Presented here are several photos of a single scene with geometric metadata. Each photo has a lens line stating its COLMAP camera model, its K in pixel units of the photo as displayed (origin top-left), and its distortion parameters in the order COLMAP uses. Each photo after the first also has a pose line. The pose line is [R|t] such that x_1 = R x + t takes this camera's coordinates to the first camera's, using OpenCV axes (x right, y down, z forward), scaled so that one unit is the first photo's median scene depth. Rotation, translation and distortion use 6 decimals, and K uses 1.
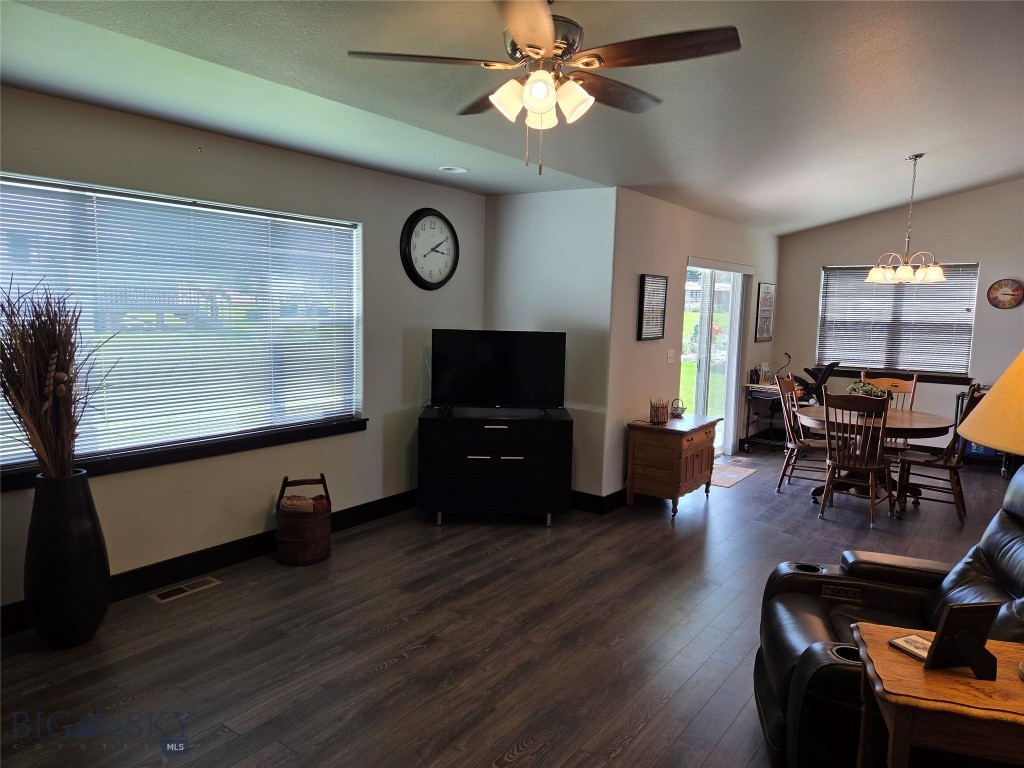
lens RADIAL K [[683.9, 0, 517.3], [0, 683.9, 387.5], [0, 0, 1]] dist [0.058590, -0.042563]
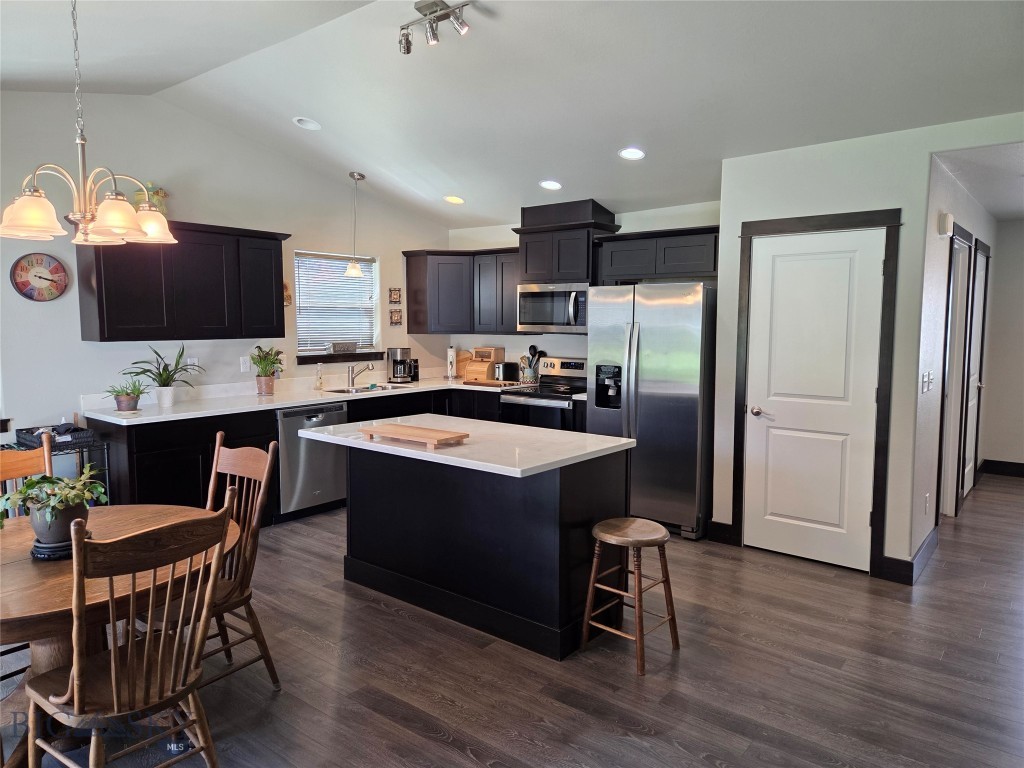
lens RADIAL K [[683.9, 0, 514.9], [0, 683.9, 377.4], [0, 0, 1]] dist [0.058590, -0.042563]
pose [[0.031271, -0.107172, 0.993749, 0.086195], [0.114796, 0.988041, 0.102944, -0.059379], [-0.992897, 0.110859, 0.043200, 0.544145]]
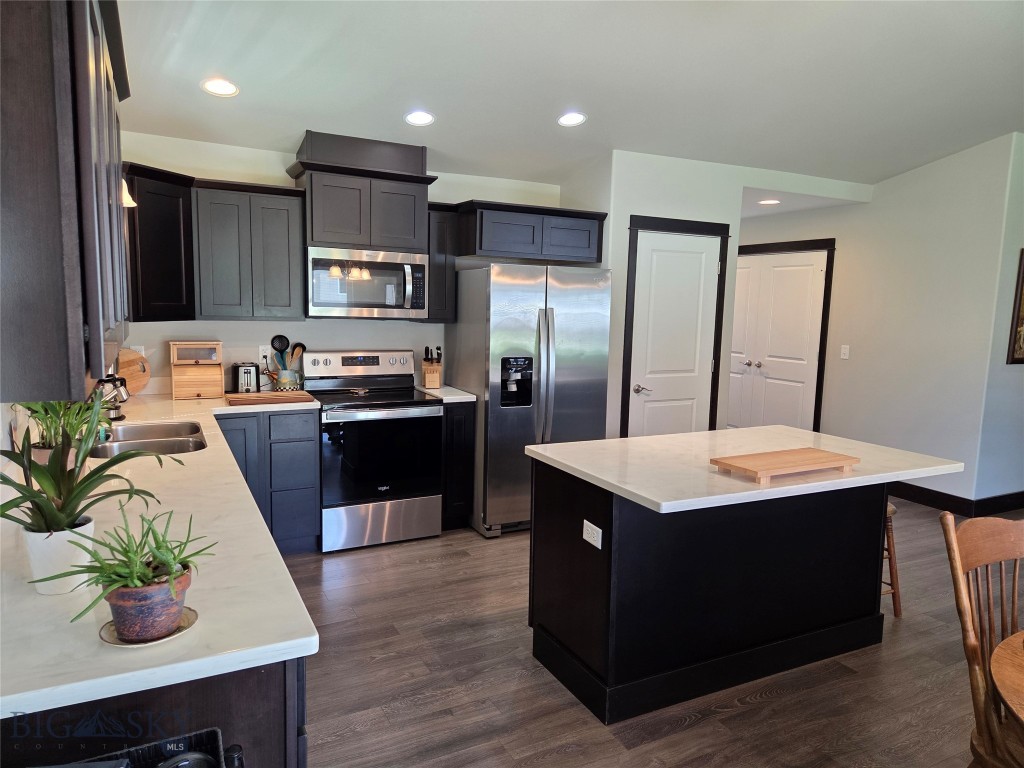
lens RADIAL K [[683.9, 0, 522.5], [0, 683.9, 381.7], [0, 0, 1]] dist [0.058590, -0.042563]
pose [[-0.901339, -0.095534, 0.422446, 0.525689], [0.005407, 0.972812, 0.231533, -0.107342], [-0.433080, 0.210974, -0.876317, 1.011658]]
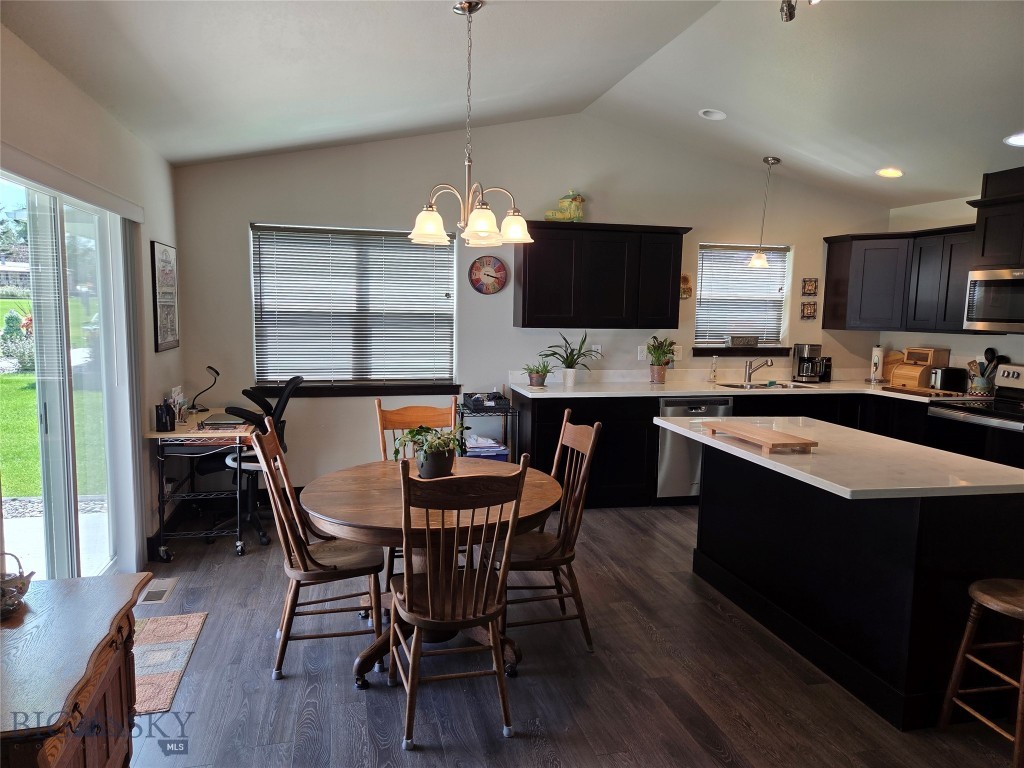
lens RADIAL K [[683.9, 0, 510.8], [0, 683.9, 382.4], [0, 0, 1]] dist [0.058590, -0.042563]
pose [[0.636087, -0.093548, 0.765925, 0.113335], [0.085157, 0.995071, 0.050815, -0.049382], [-0.766904, 0.032901, 0.640918, 0.474499]]
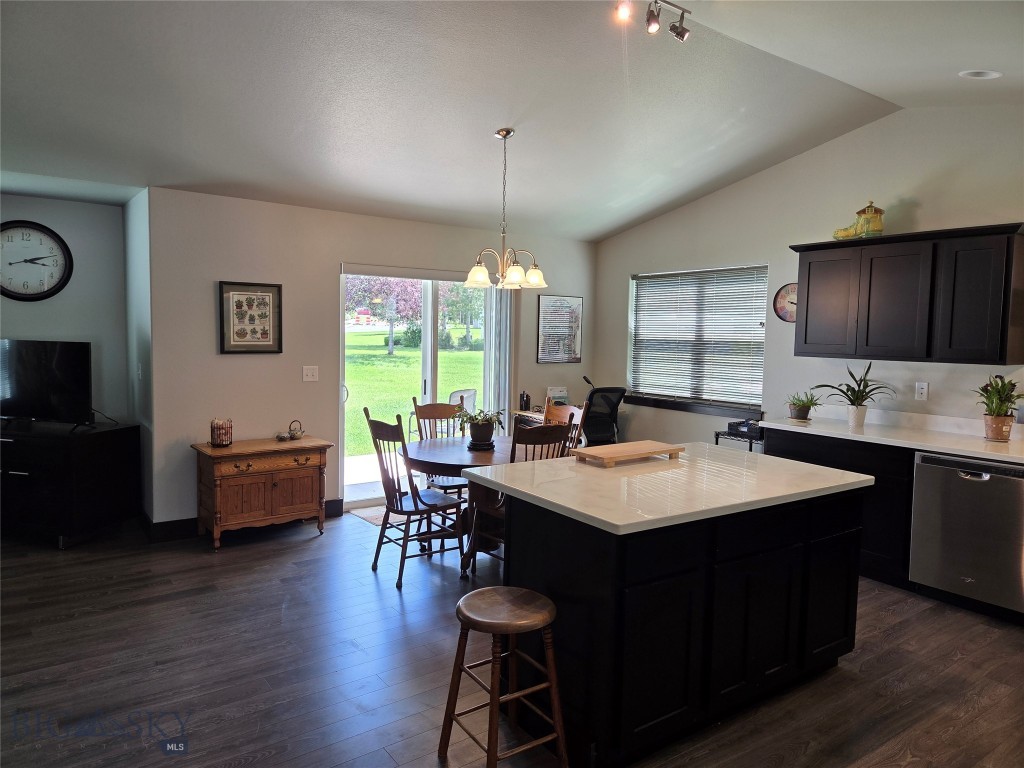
lens RADIAL K [[683.9, 0, 502.2], [0, 683.9, 381.6], [0, 0, 1]] dist [0.058590, -0.042563]
pose [[0.951563, 0.019398, -0.306841, 0.610248], [-0.034225, 0.998488, -0.043016, -0.003991], [0.305543, 0.051434, 0.950788, 0.179476]]
